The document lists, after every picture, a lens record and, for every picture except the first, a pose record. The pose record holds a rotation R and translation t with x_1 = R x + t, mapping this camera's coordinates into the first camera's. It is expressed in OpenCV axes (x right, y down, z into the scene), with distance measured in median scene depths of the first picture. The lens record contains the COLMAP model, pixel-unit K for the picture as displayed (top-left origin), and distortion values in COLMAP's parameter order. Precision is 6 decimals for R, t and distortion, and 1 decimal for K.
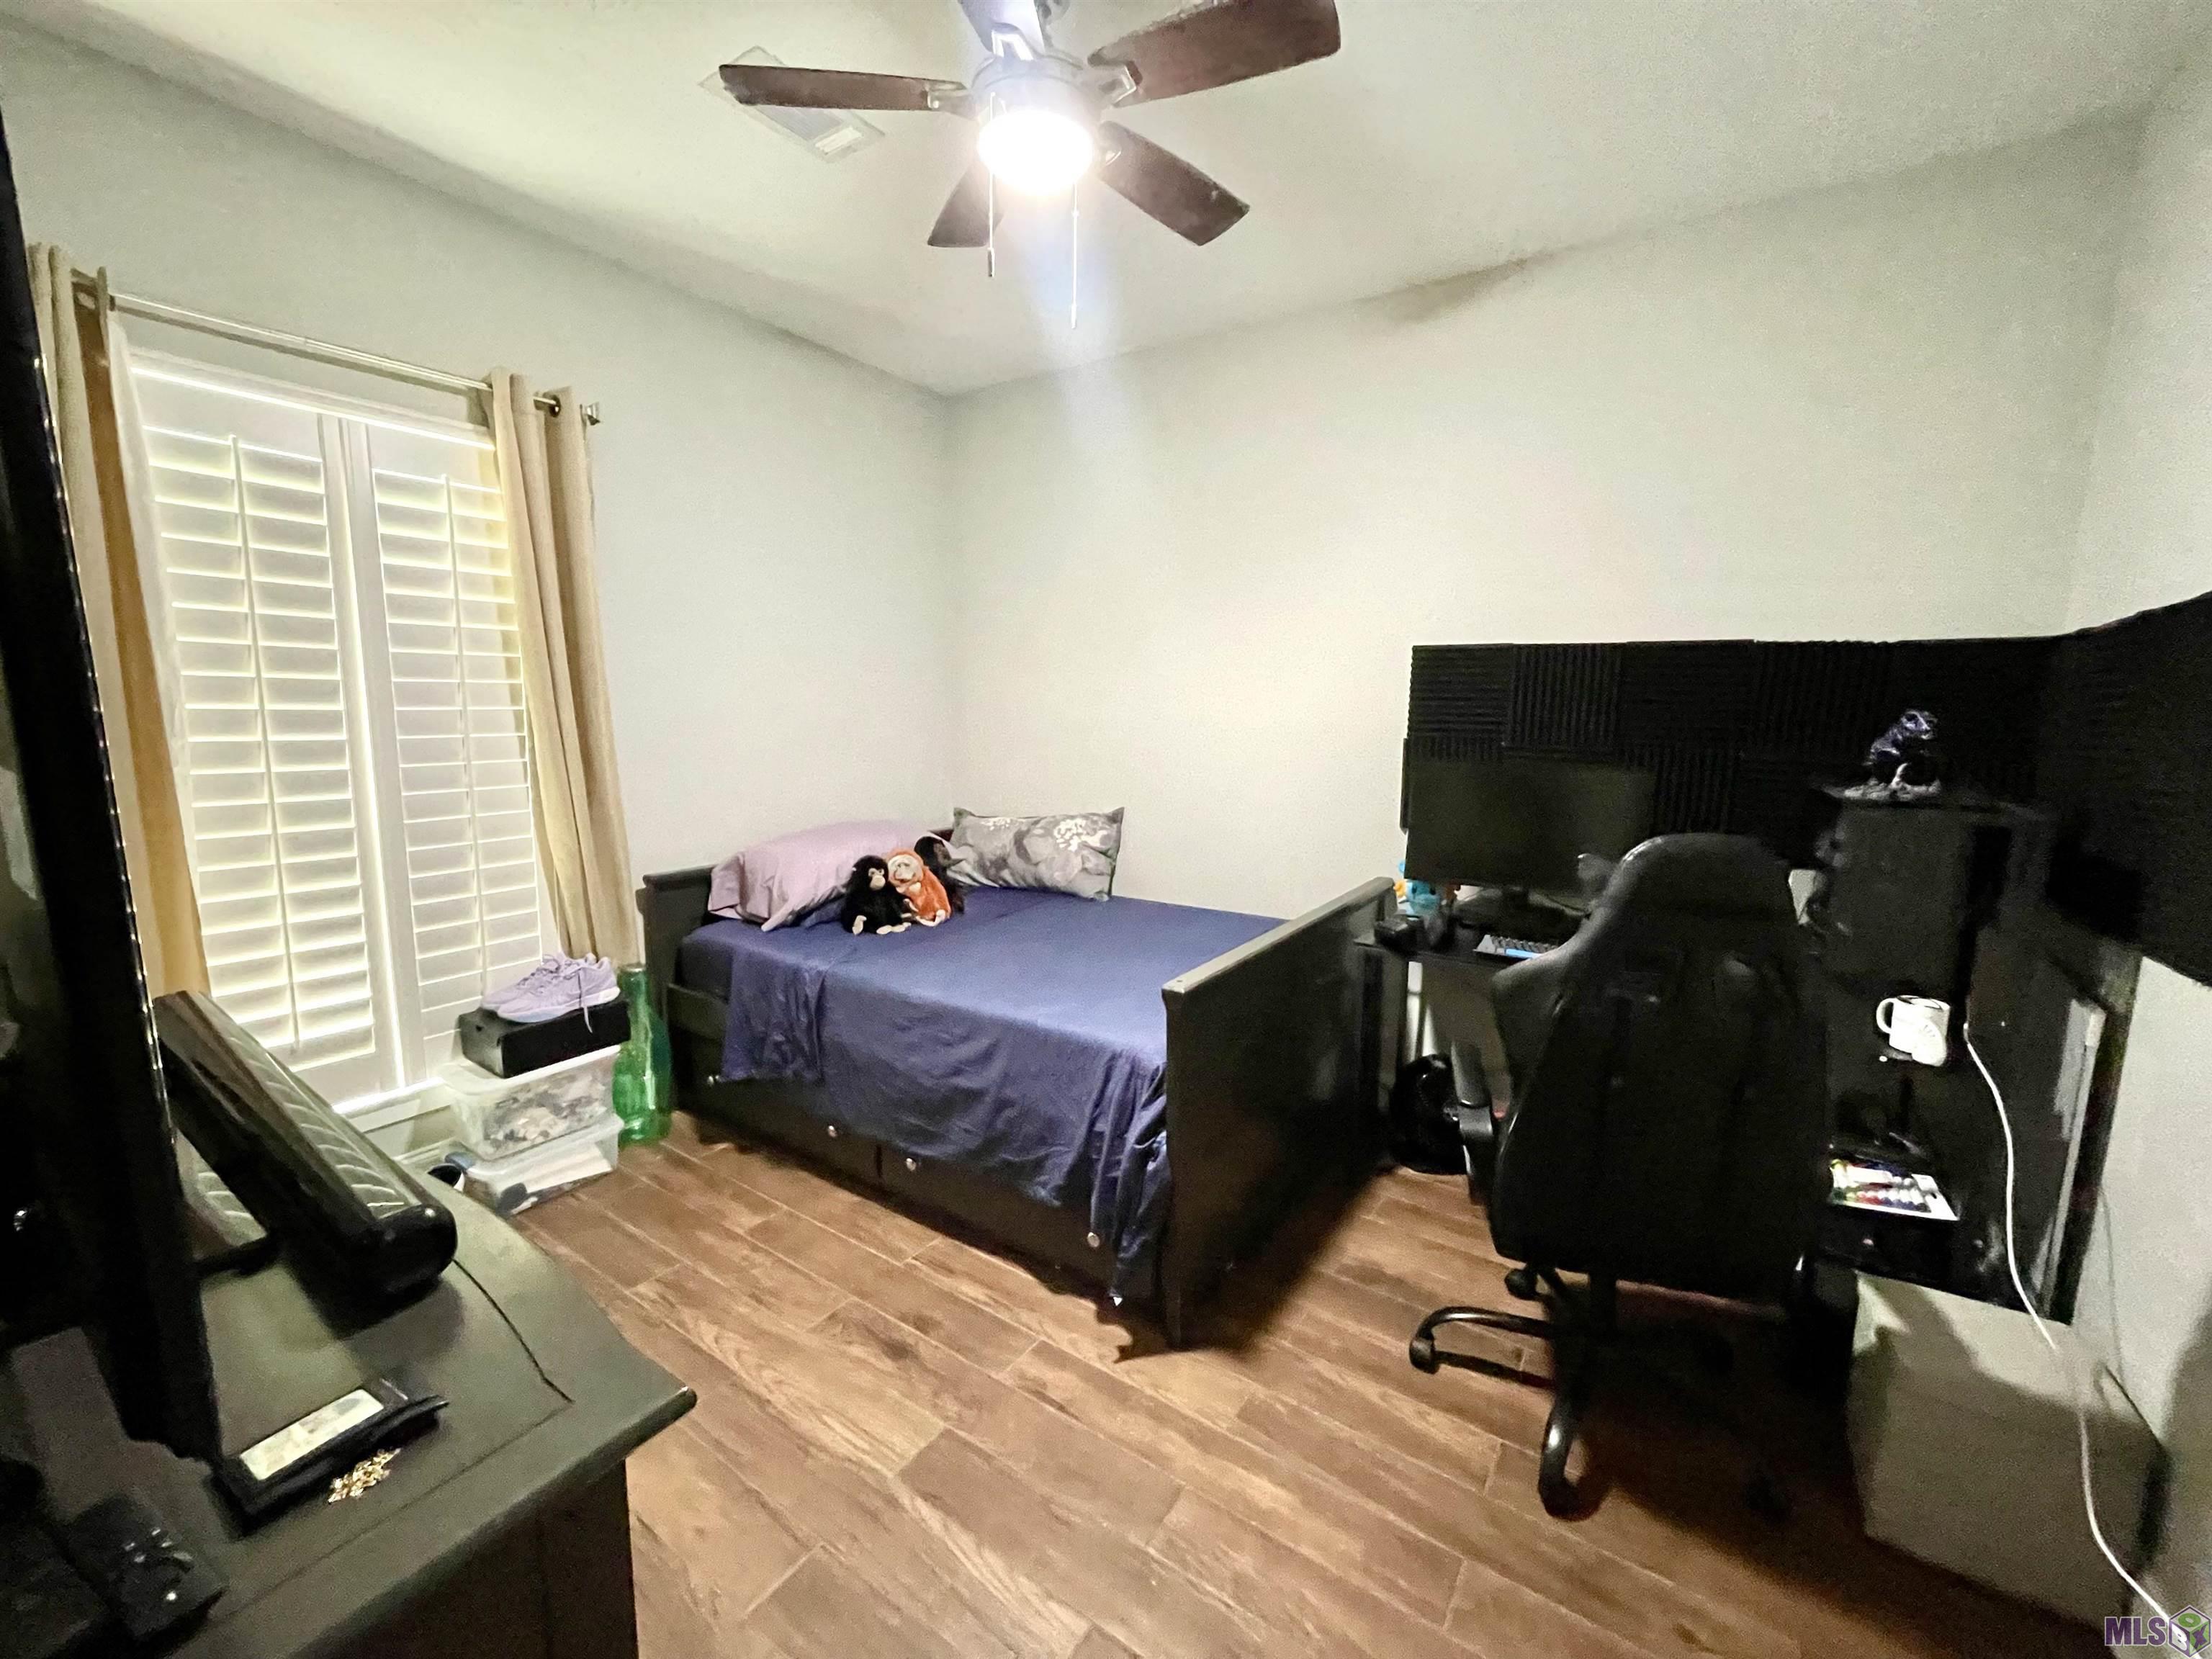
lens RADIAL K [[899.9, 0, 1092.5], [0, 899.9, 833.4], [0, 0, 1]] dist [-0.000025, -0.000800]
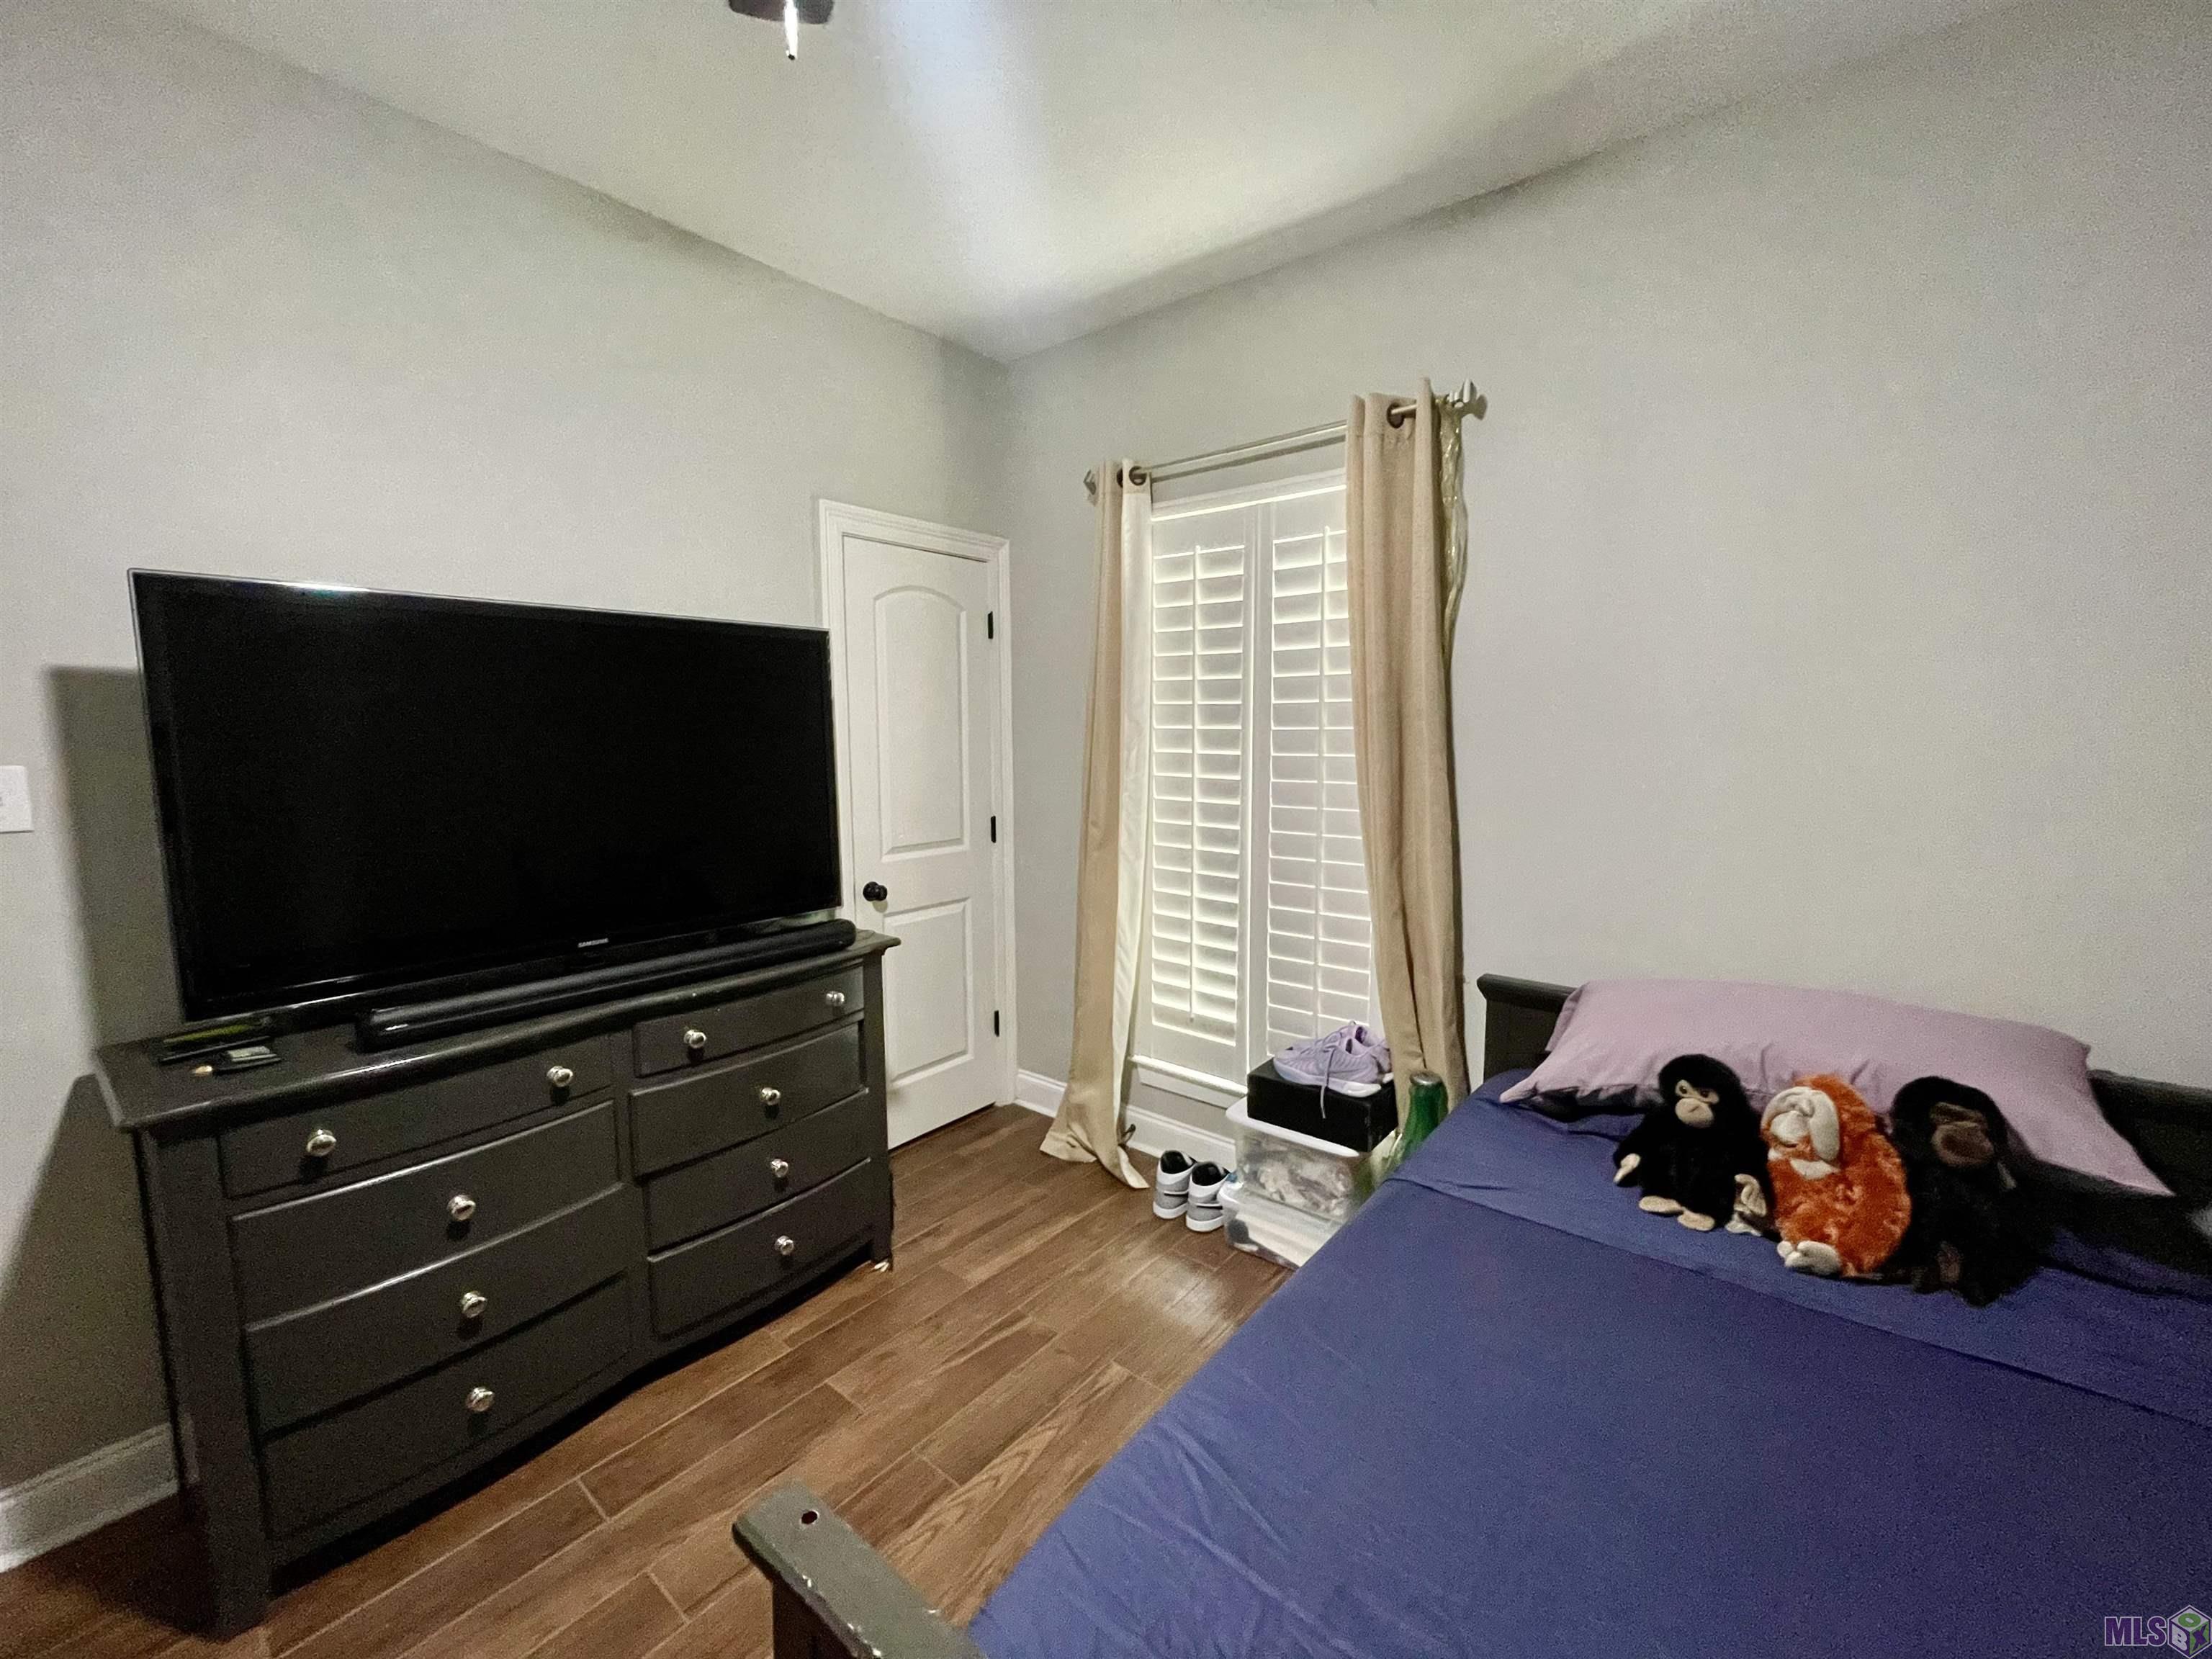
lens RADIAL K [[899.9, 0, 1092.4], [0, 899.9, 833.5], [0, 0, 1]] dist [-0.000025, -0.000800]
pose [[-0.086462, 0.106552, -0.990541, 0.324769], [-0.132061, 0.984264, 0.117405, -0.134663], [0.987464, 0.140962, -0.071030, 0.817642]]
